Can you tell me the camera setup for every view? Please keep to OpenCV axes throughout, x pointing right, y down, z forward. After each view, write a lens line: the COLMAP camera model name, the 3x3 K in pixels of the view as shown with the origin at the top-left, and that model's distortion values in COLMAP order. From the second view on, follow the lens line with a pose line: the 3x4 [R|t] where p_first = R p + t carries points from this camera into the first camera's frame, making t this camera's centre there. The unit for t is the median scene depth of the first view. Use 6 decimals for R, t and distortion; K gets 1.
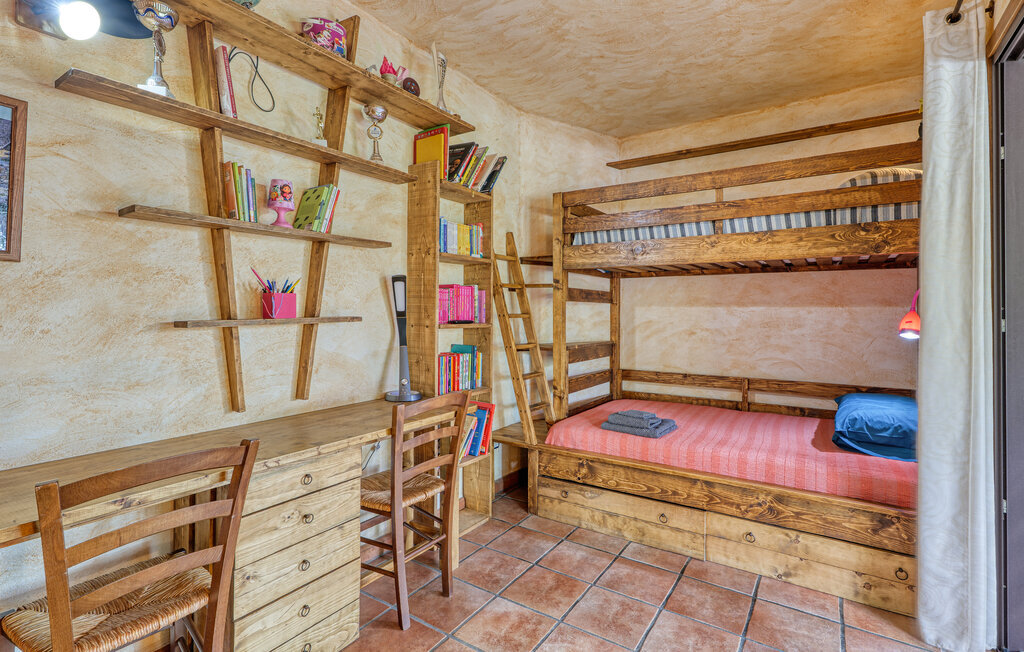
lens RADIAL K [[484.9, 0, 511.1], [0, 484.9, 307.0], [0, 0, 1]] dist [0.001119, 0.000408]
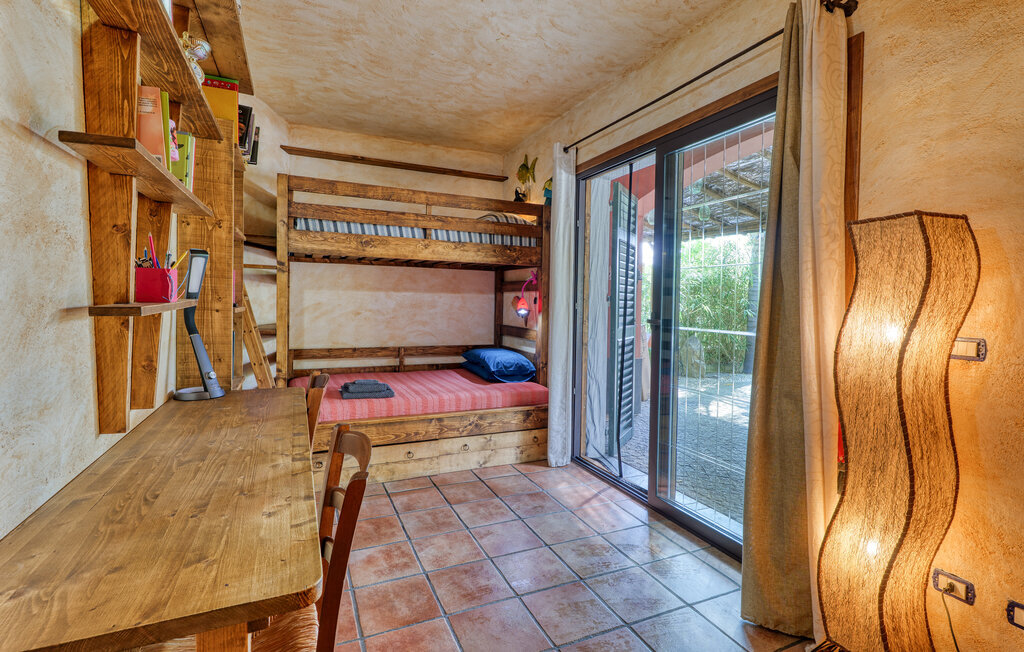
lens RADIAL K [[484.9, 0, 511.1], [0, 484.9, 307.0], [0, 0, 1]] dist [0.001119, 0.000408]
pose [[0.521648, -0.008014, 0.853123, -0.514952], [-0.026197, 0.999334, 0.025406, -0.001636], [-0.852758, -0.035603, 0.521091, 0.080310]]
